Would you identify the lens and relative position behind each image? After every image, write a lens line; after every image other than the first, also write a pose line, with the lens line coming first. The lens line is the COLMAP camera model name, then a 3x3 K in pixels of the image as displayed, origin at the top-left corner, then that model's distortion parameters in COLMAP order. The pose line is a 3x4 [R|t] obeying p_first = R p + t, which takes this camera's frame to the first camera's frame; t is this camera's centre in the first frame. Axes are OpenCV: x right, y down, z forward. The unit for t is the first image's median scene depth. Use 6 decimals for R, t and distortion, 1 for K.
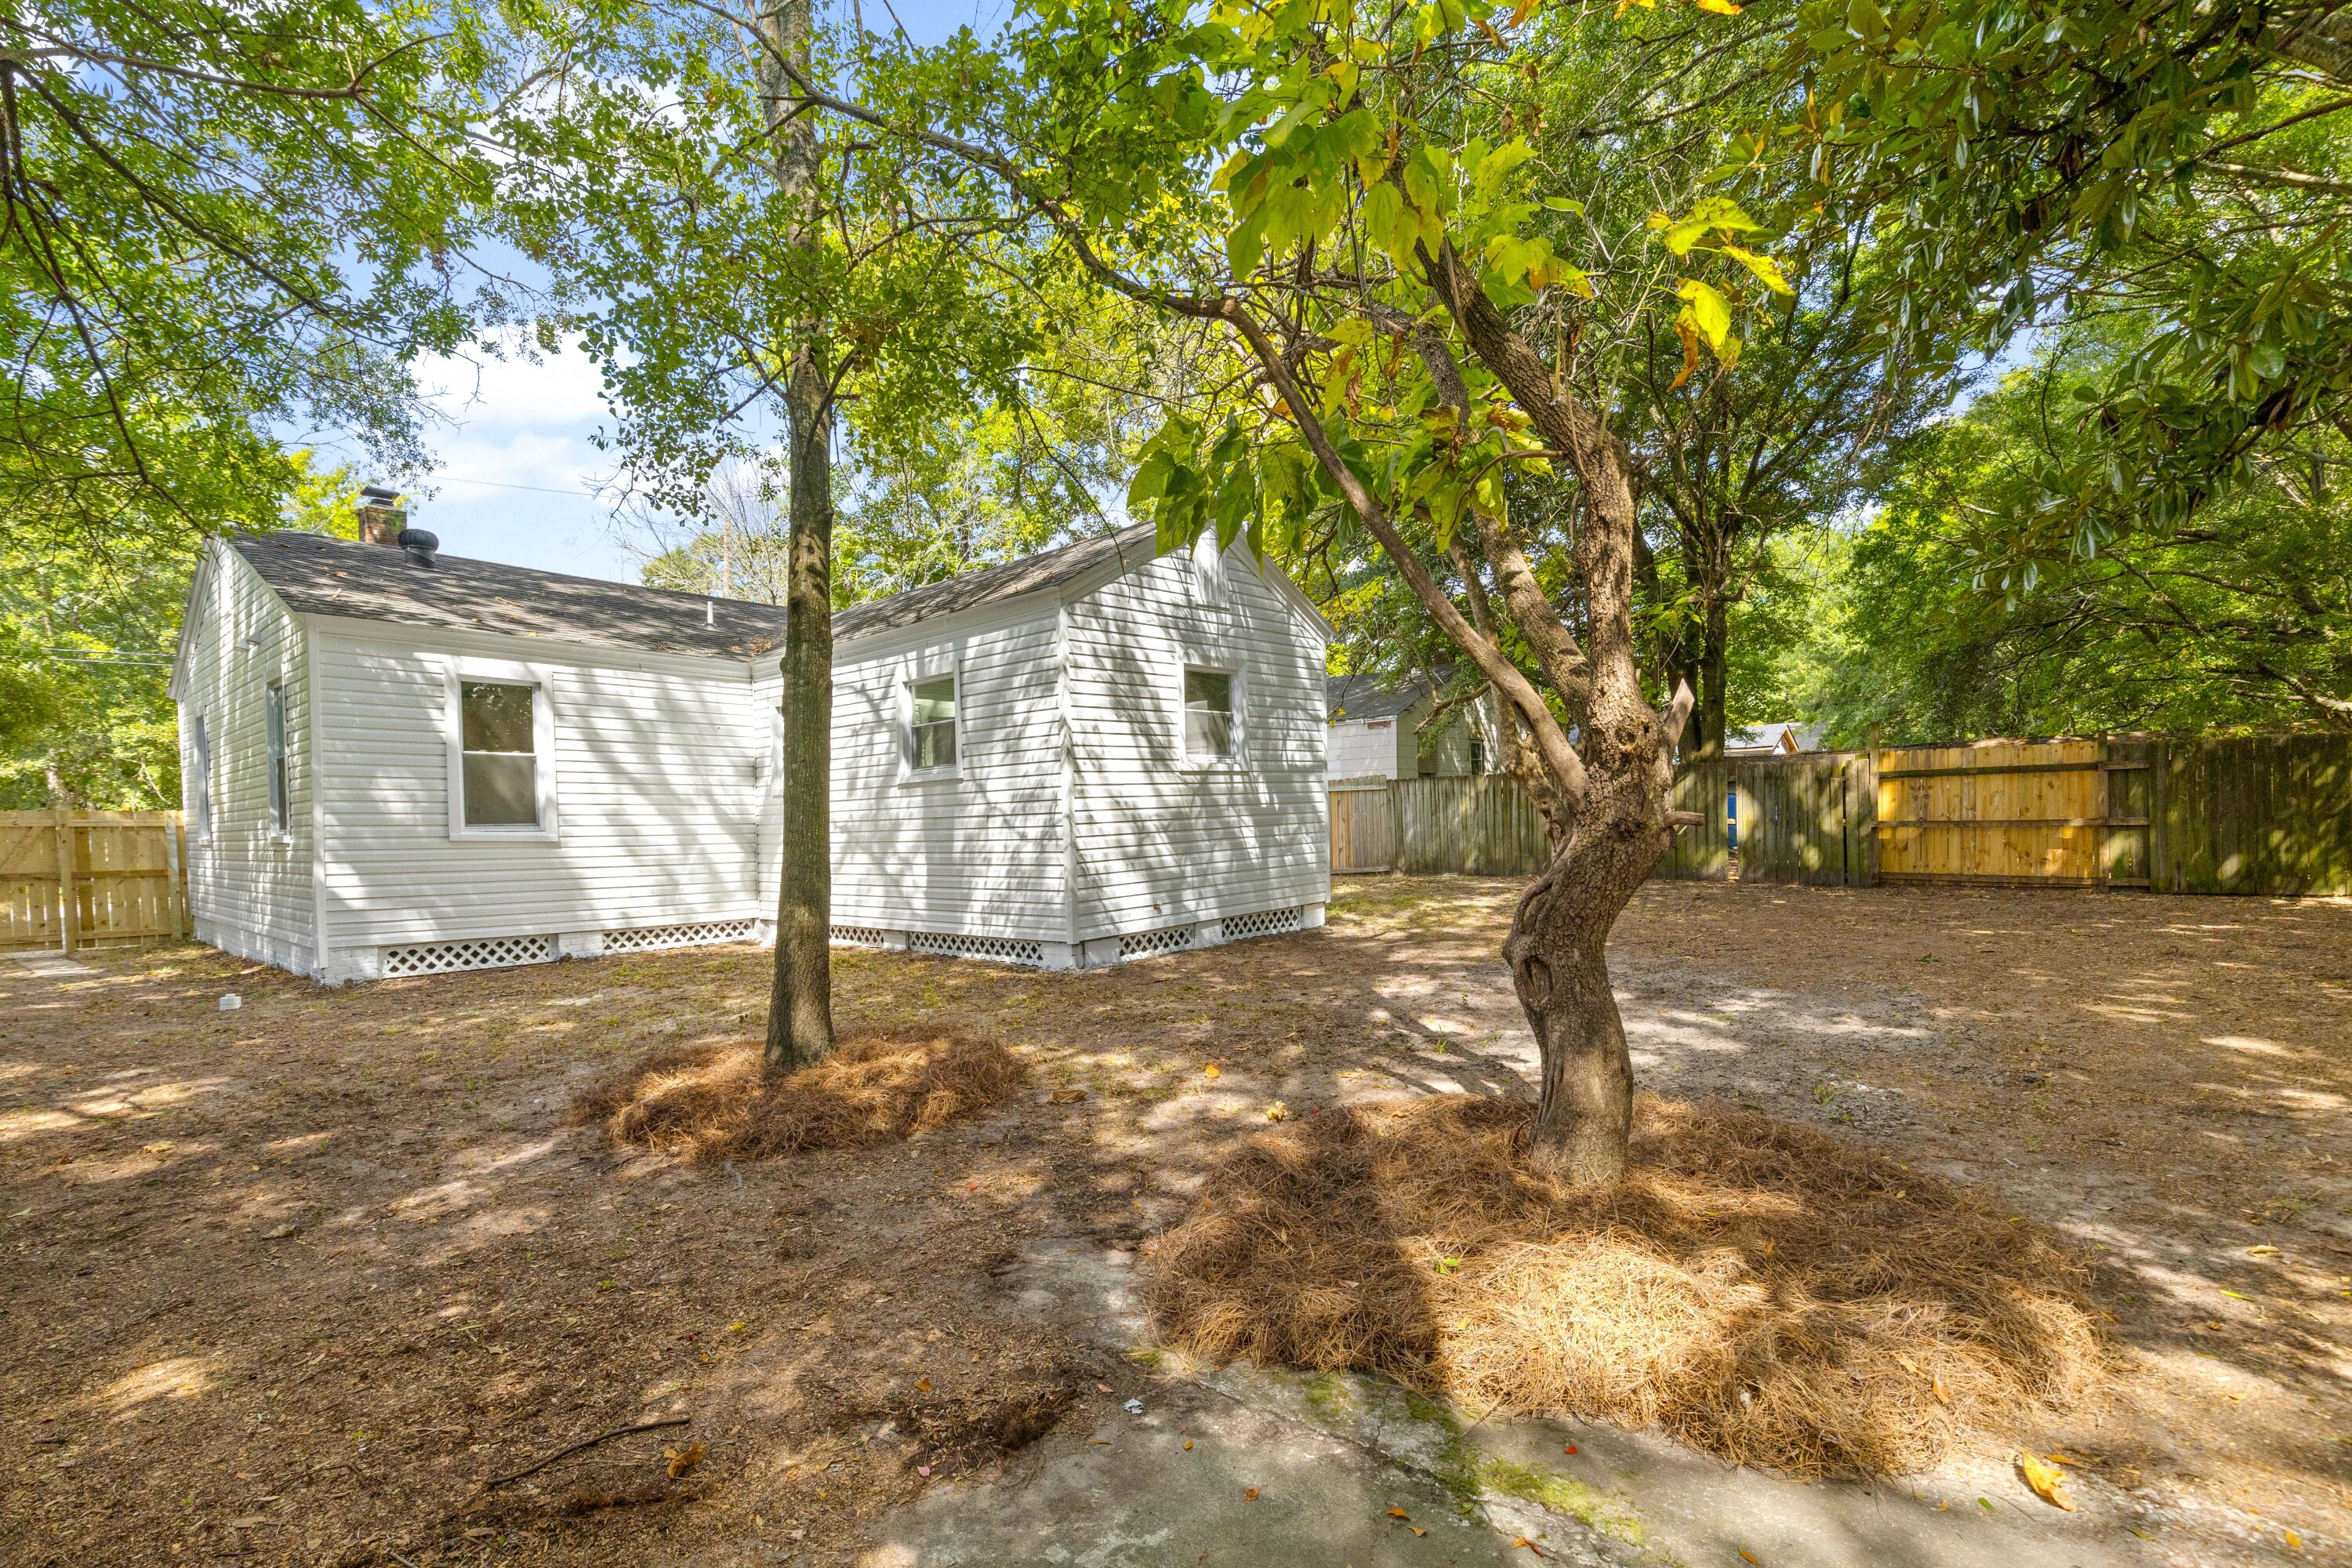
lens RADIAL K [[1056.2, 0, 1176.9], [0, 1056.2, 843.1], [0, 0, 1]] dist [0.001459, 0.000130]
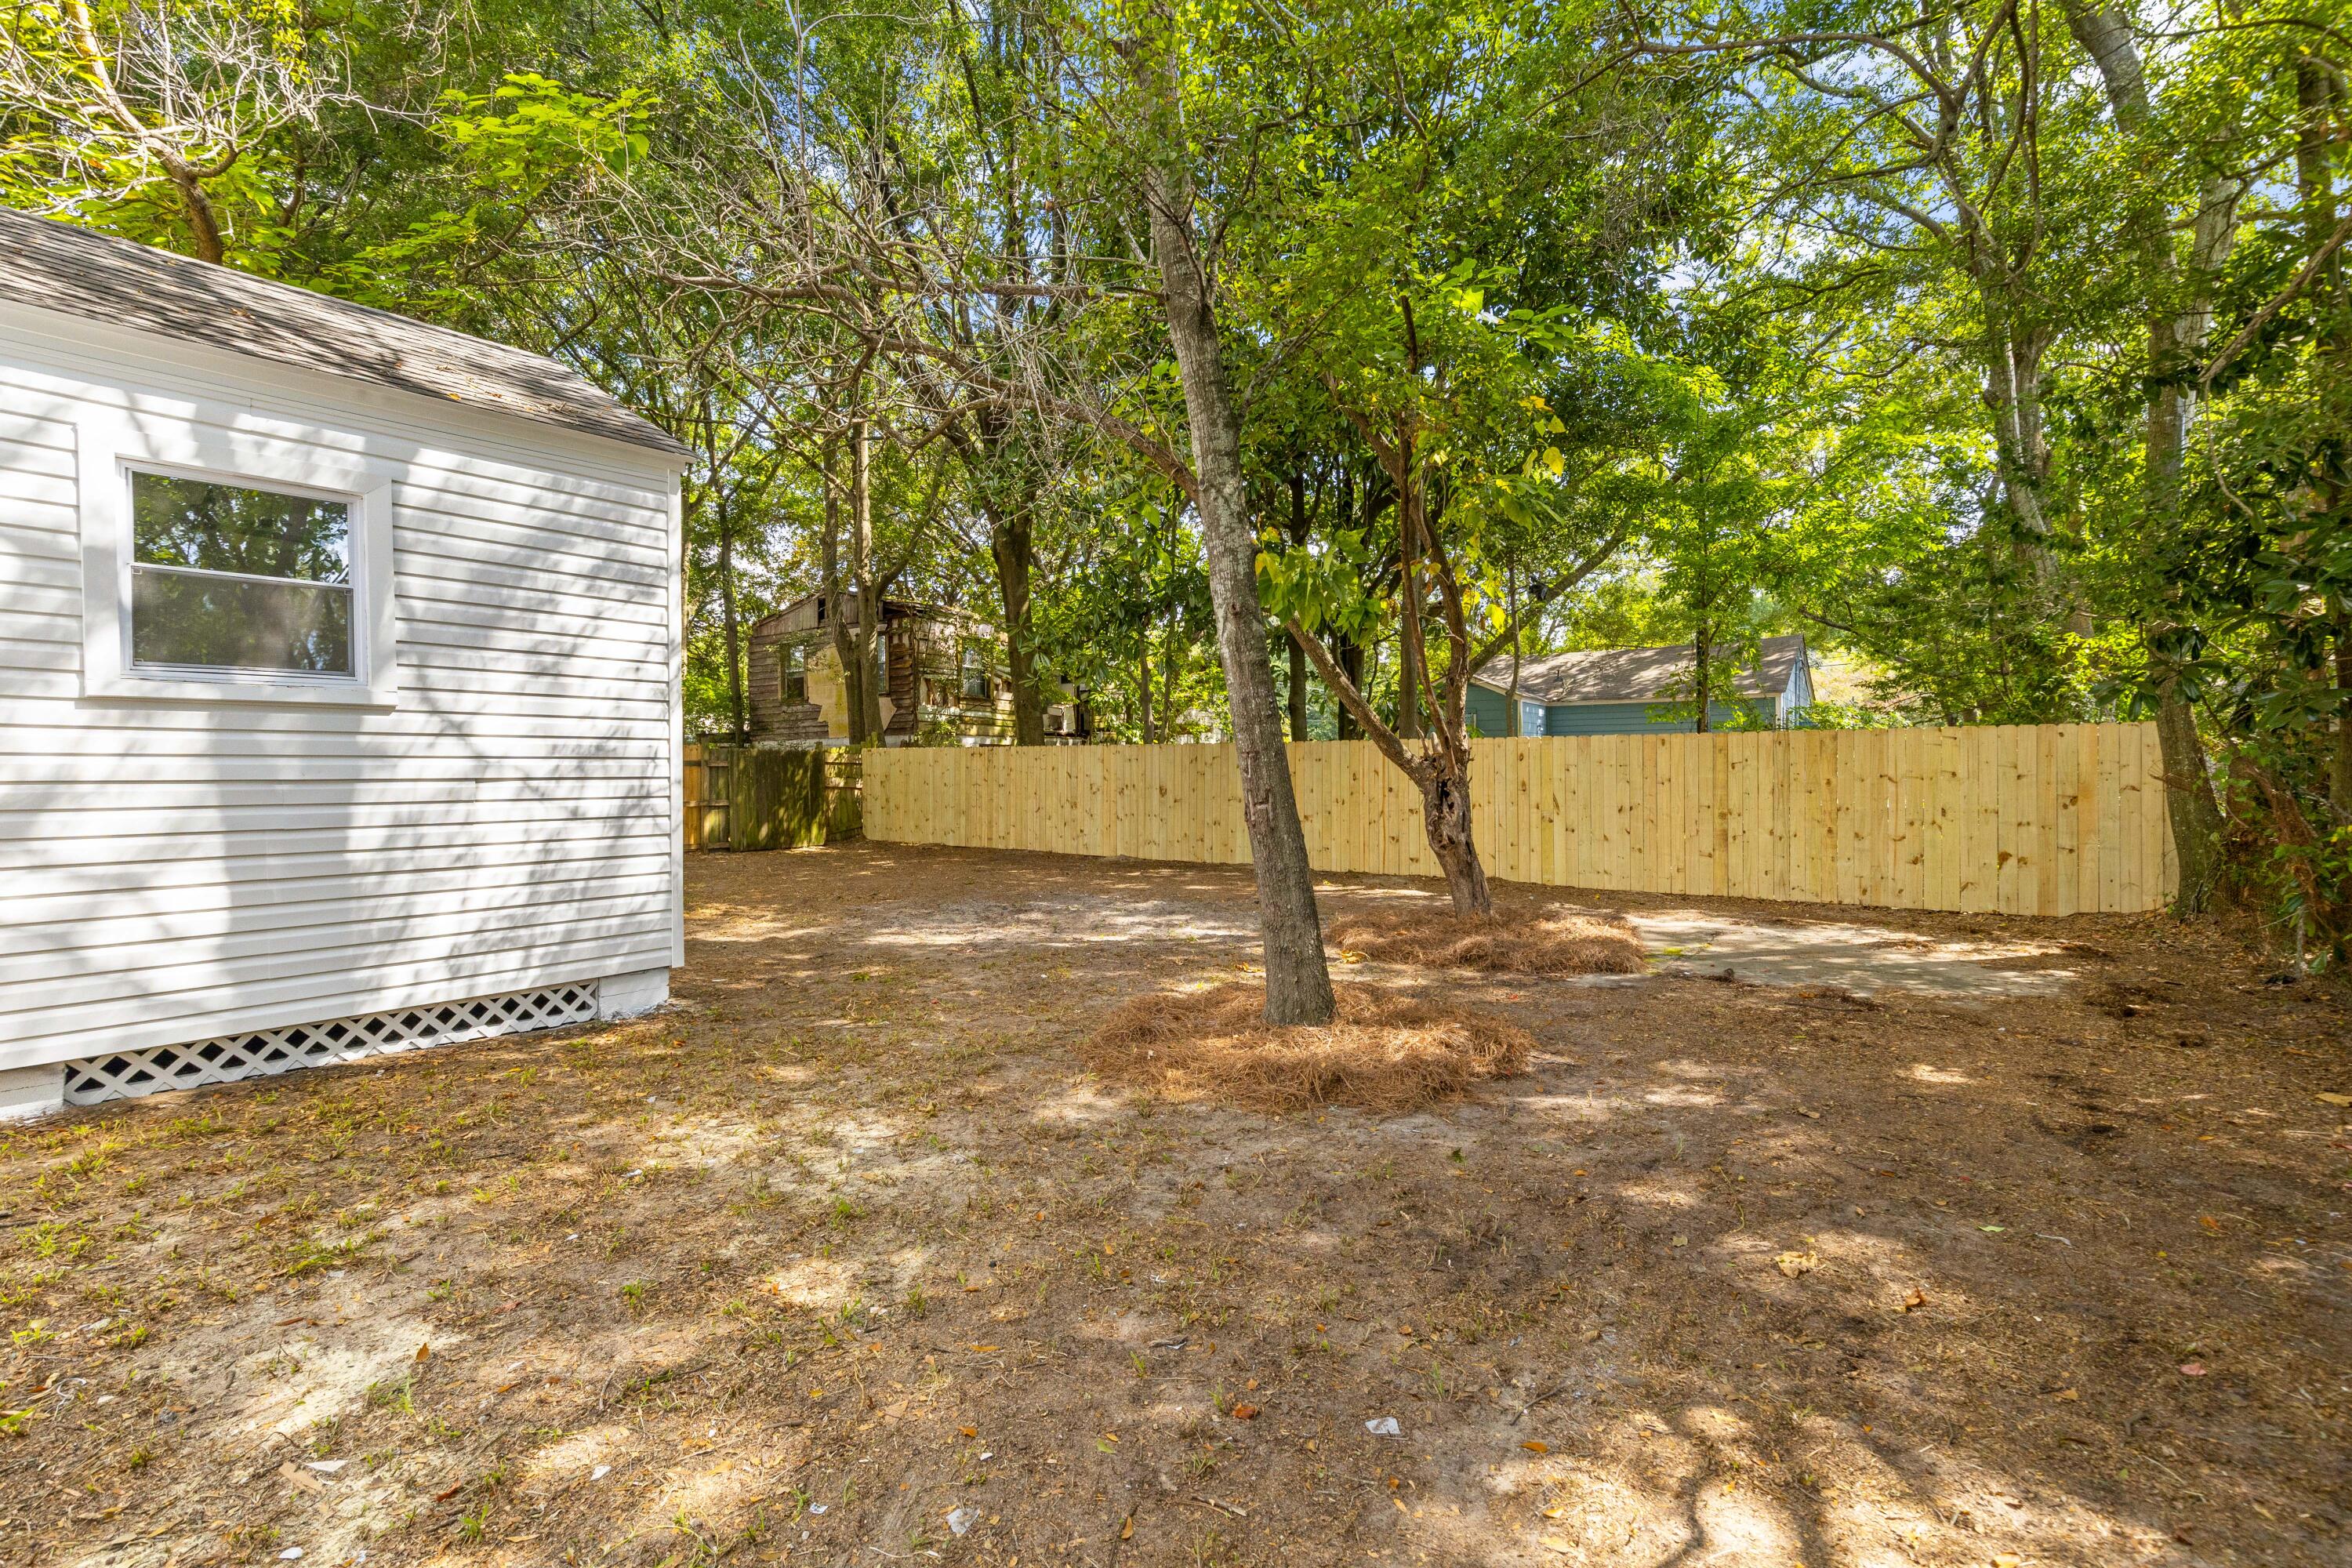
lens RADIAL K [[1041.9, 0, 1176.2], [0, 1041.9, 759.1], [0, 0, 1]] dist [0.002348, 0.000307]
pose [[-0.049971, 0.043506, 0.997803, -0.751175], [0.029781, 0.998671, -0.042053, -0.002190], [-0.998307, 0.027614, -0.051201, 0.657706]]
